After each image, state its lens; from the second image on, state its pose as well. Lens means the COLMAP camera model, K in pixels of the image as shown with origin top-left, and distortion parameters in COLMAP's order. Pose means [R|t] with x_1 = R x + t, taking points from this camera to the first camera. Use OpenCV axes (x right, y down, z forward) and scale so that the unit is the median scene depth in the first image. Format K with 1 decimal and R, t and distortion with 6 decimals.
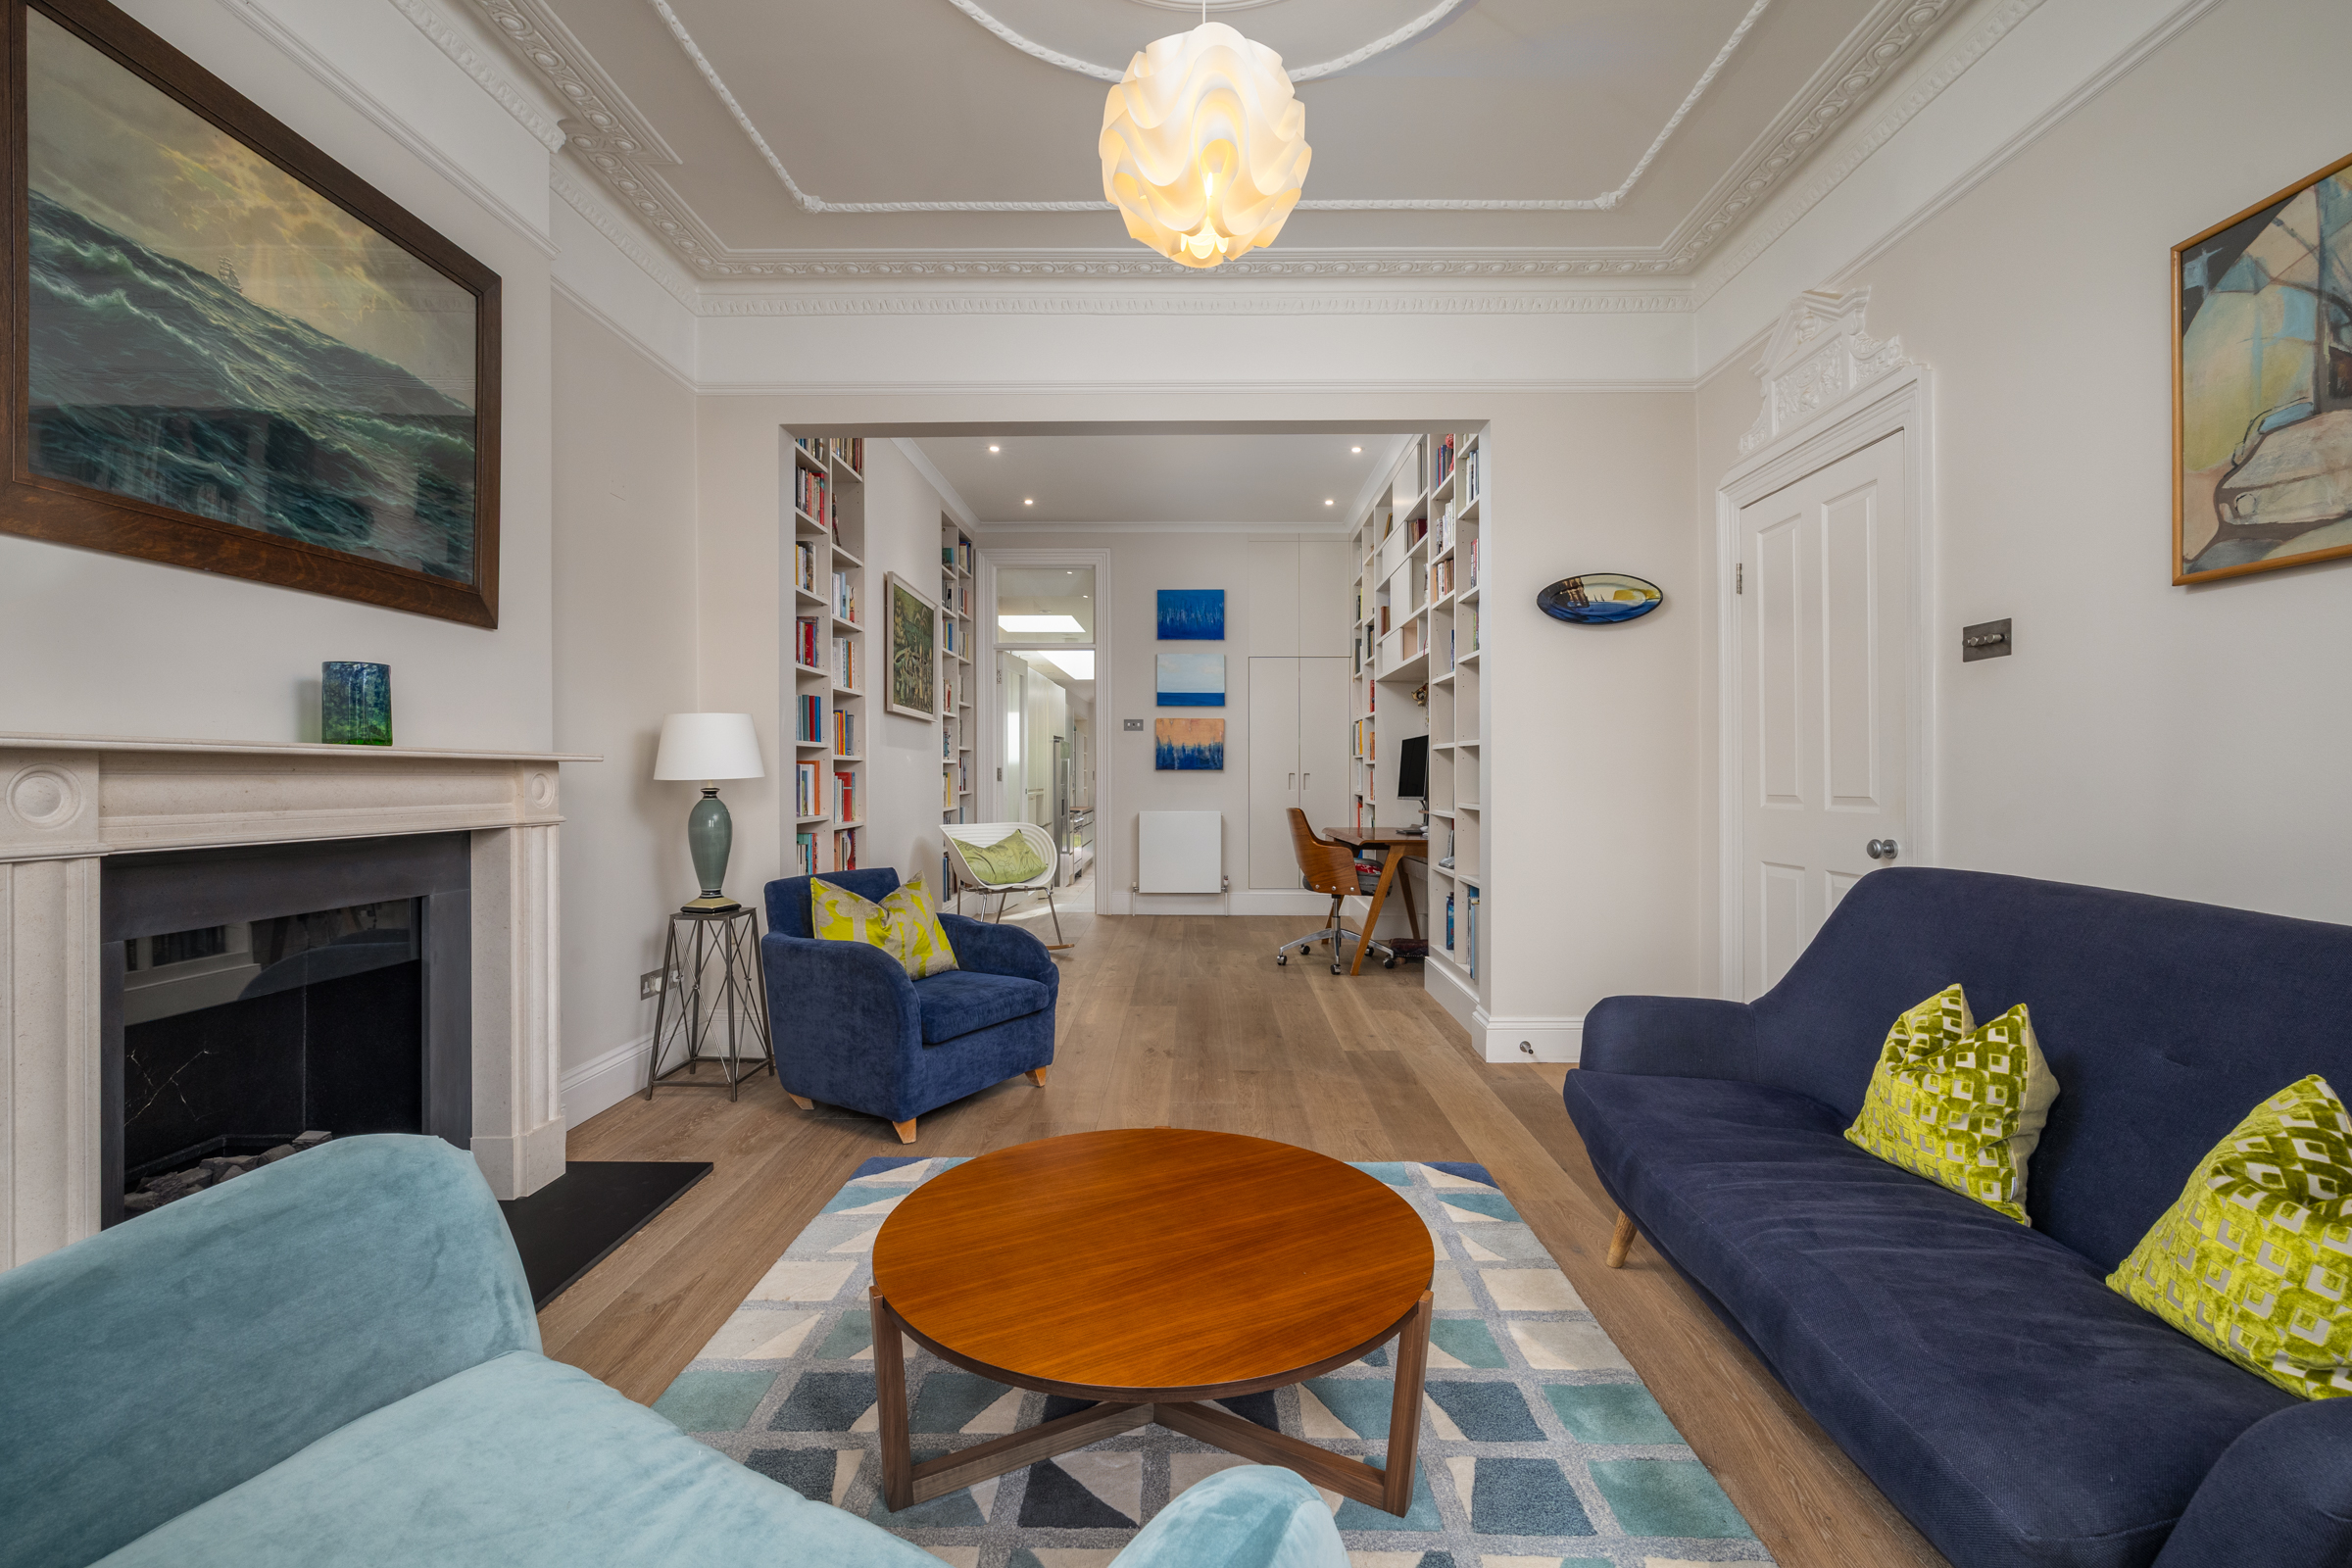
lens RADIAL K [[1005.6, 0, 1182.7], [0, 1005.6, 785.3], [0, 0, 1]] dist [-0.000980, 0.000463]
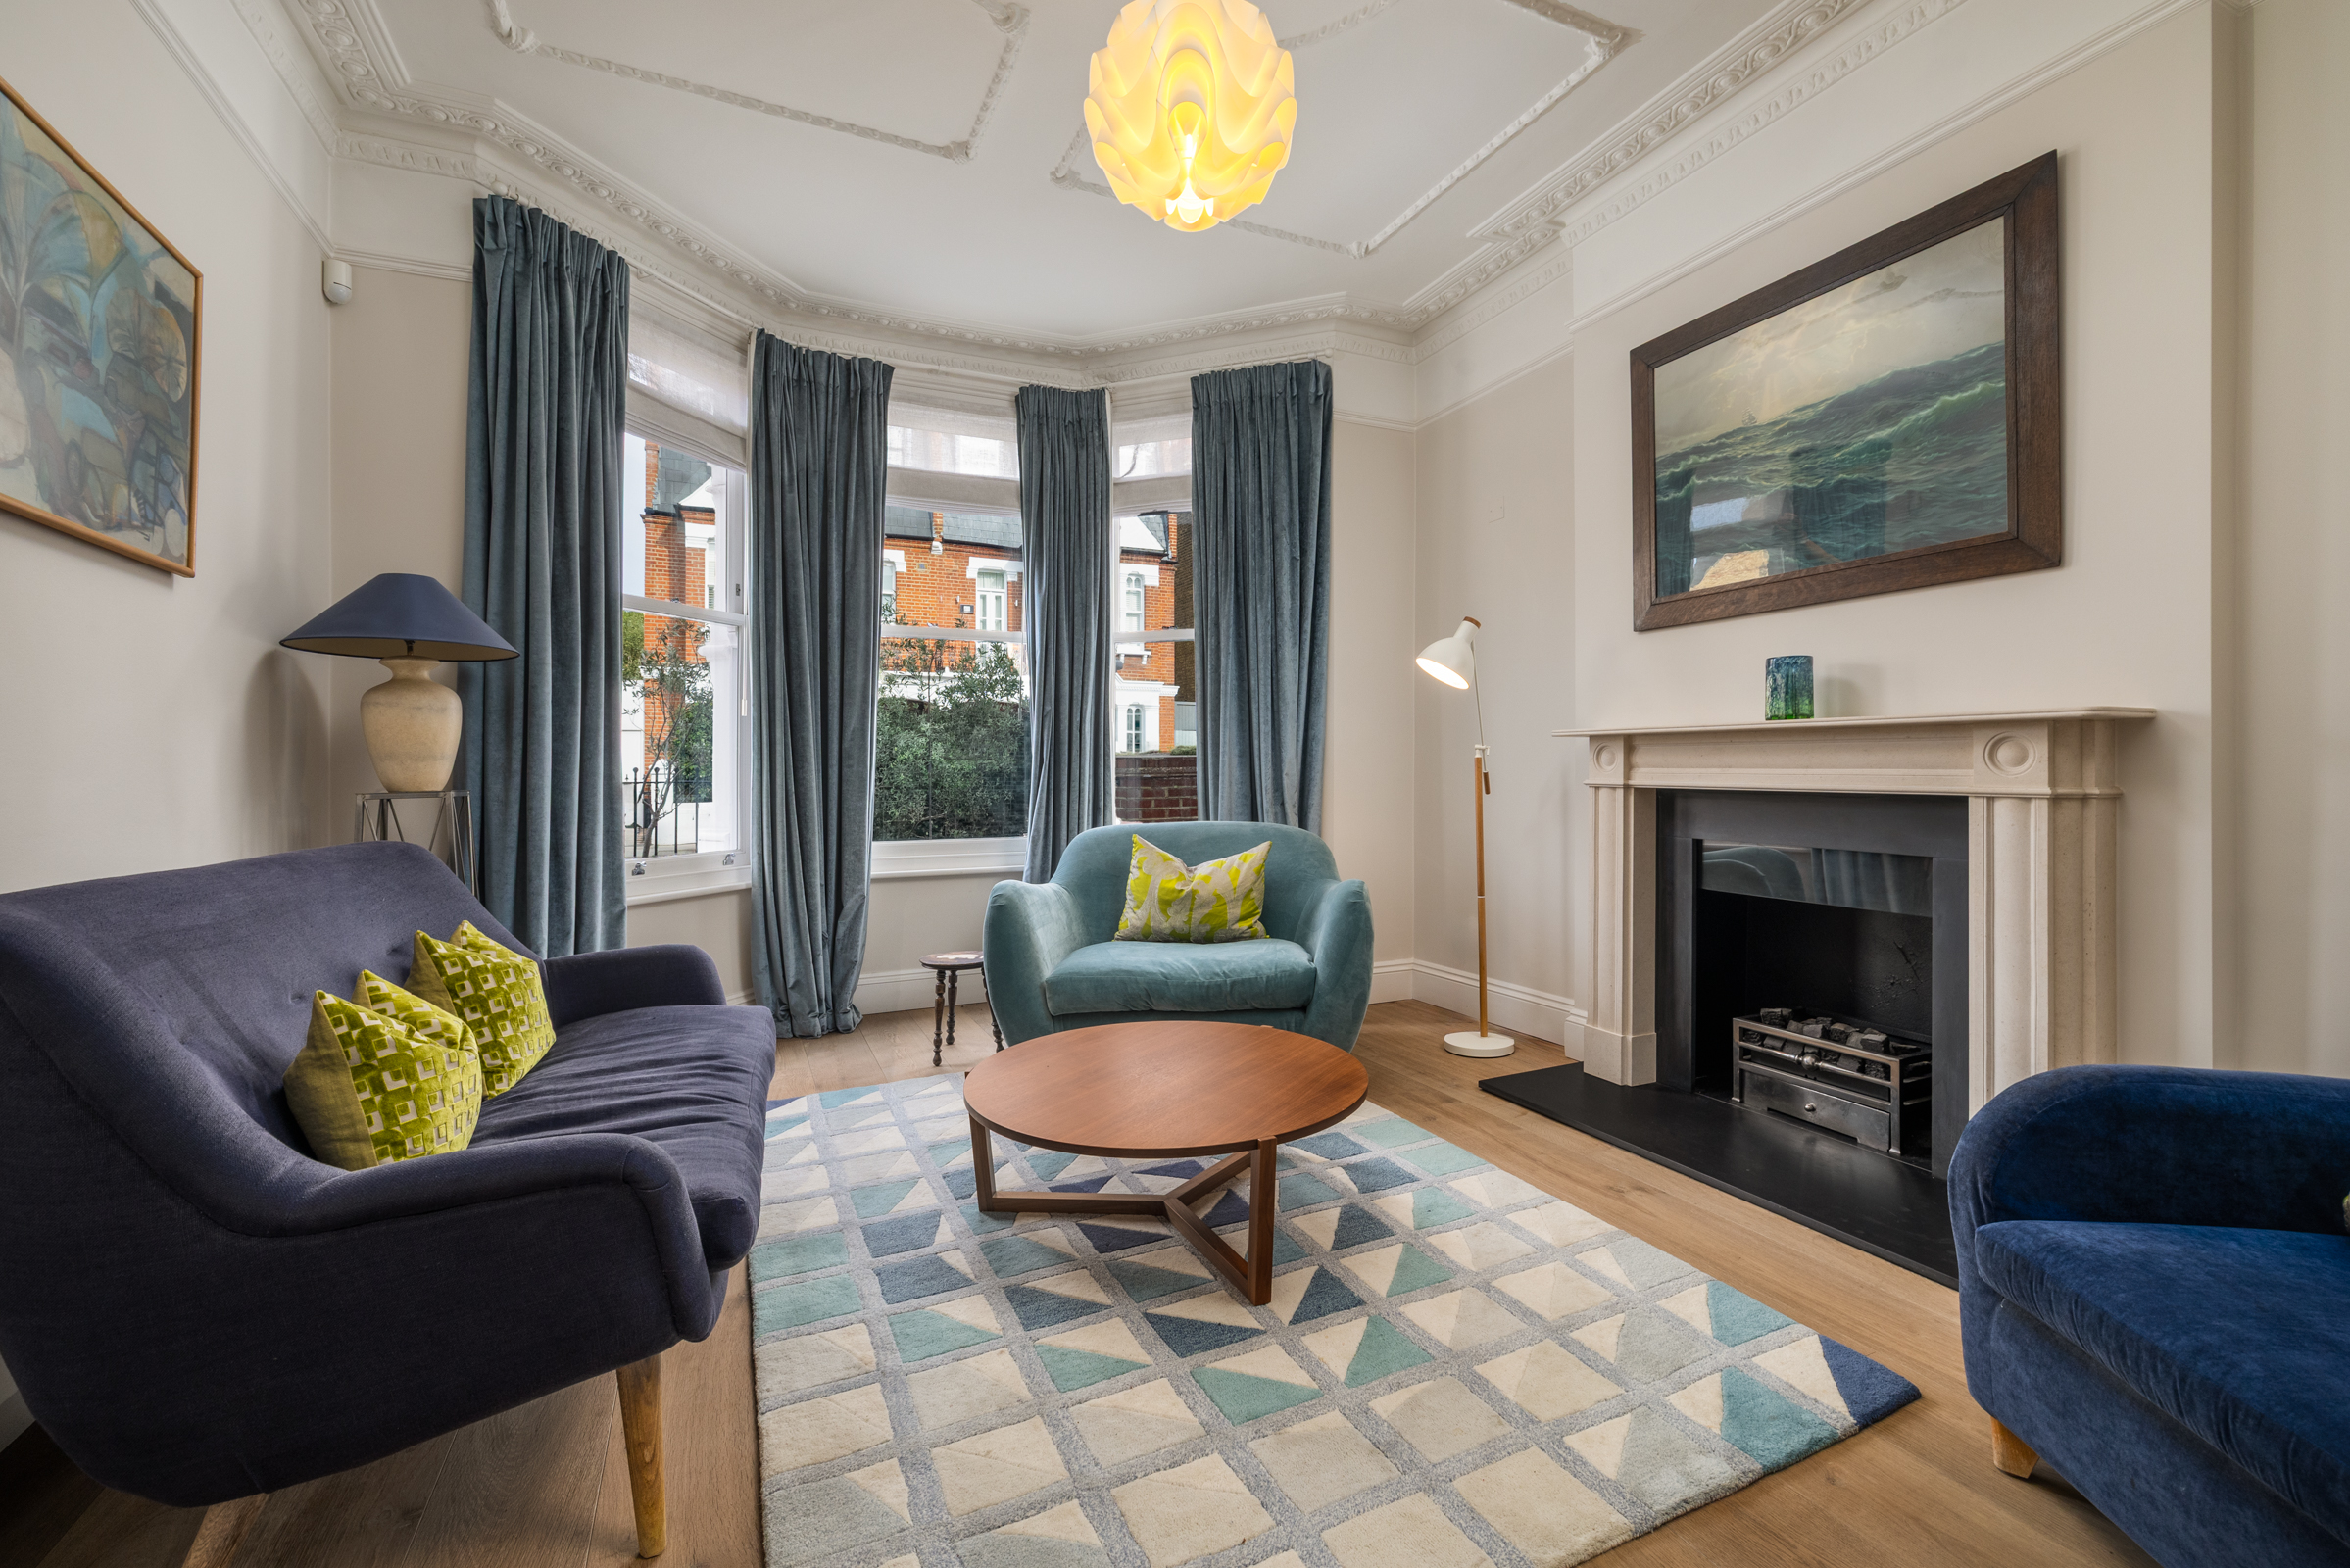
lens RADIAL K [[1004.7, 0, 1185.2], [0, 1004.7, 759.0], [0, 0, 1]] dist [-0.000980, 0.000463]
pose [[-0.904247, -0.000153, -0.427010, 0.448468], [-0.002214, 0.999988, 0.004331, 0.006036], [0.427004, 0.004861, -0.904237, 1.885892]]
